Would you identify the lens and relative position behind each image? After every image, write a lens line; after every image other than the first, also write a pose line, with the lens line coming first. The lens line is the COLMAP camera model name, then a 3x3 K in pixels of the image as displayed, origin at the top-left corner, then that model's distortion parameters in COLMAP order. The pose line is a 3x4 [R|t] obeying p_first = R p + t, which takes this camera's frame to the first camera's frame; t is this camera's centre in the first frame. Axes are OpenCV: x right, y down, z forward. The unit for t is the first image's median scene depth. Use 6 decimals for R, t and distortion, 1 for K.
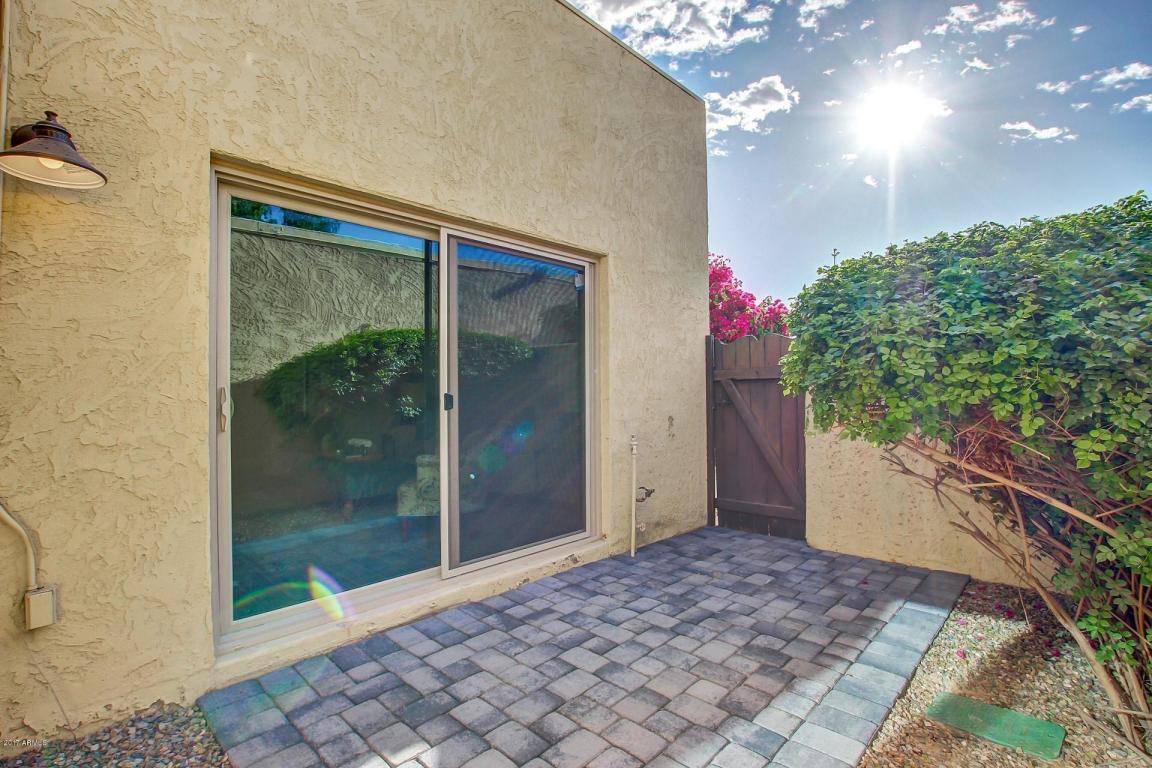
lens RADIAL K [[548.7, 0, 573.6], [0, 548.7, 389.5], [0, 0, 1]] dist [-0.010247, -0.000616]
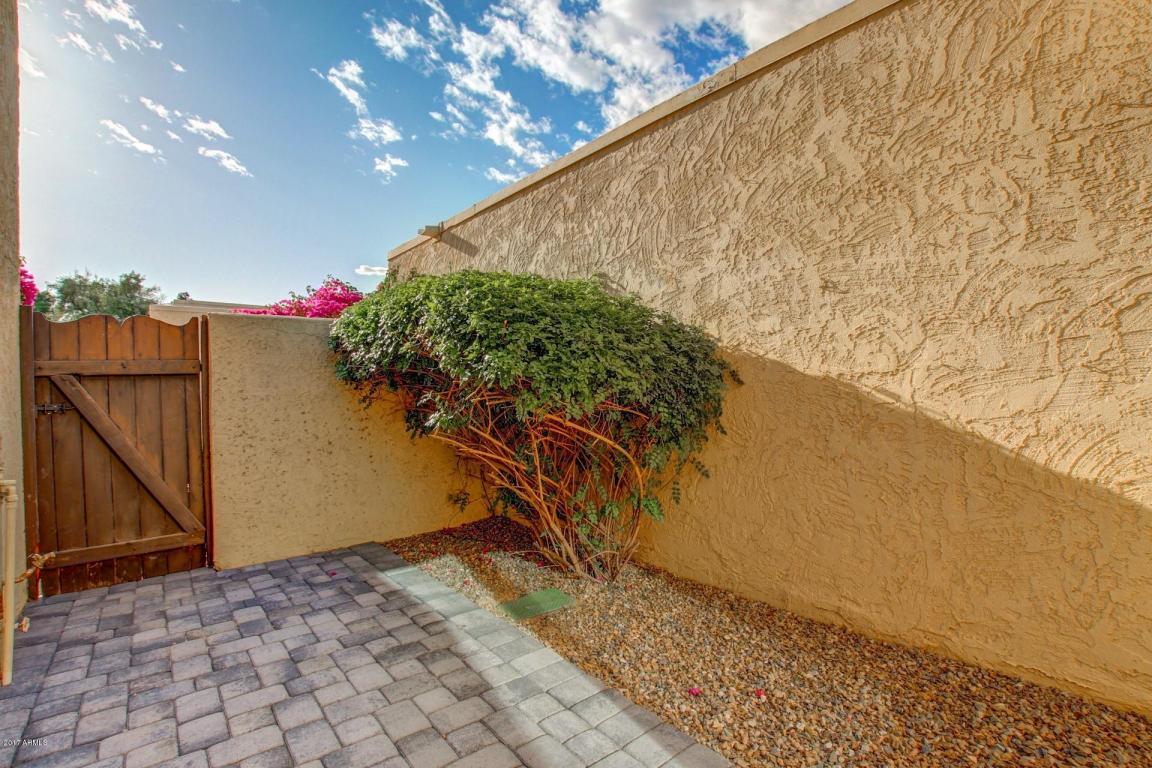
lens RADIAL K [[548.7, 0, 573.6], [0, 548.7, 389.5], [0, 0, 1]] dist [-0.010247, -0.000616]
pose [[0.129429, 0.000019, 0.991589, -0.446806], [0.008953, 0.999959, -0.001188, 0.010512], [-0.991548, 0.009031, 0.129424, 0.424251]]
